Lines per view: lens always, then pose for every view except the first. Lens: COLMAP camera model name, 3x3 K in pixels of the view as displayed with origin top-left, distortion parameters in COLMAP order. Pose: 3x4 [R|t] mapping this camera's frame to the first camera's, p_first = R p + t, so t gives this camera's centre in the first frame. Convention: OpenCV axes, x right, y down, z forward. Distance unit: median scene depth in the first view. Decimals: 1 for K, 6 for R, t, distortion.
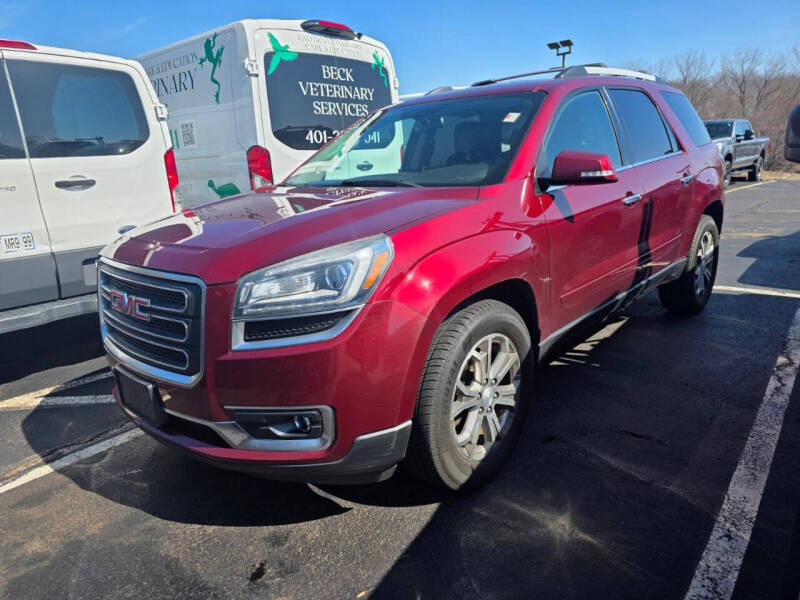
lens RADIAL K [[525.2, 0, 401.4], [0, 525.2, 300.3], [0, 0, 1]] dist [0.003232, -0.003024]
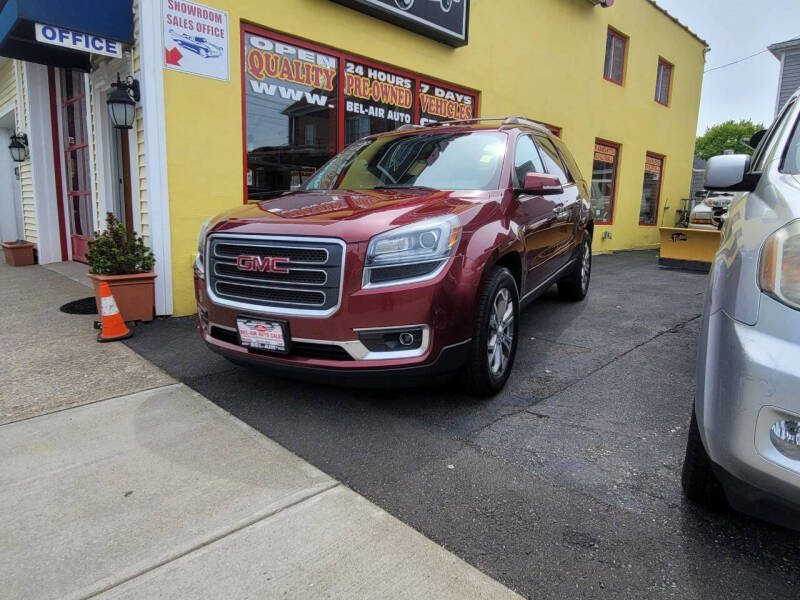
lens RADIAL K [[525.2, 0, 401.4], [0, 525.2, 300.3], [0, 0, 1]] dist [0.003232, -0.003024]
pose [[0.964543, -0.008399, 0.263791, -0.587033], [0.023304, 0.998300, -0.053426, 0.201771], [-0.262893, 0.057679, 0.963099, -0.425984]]
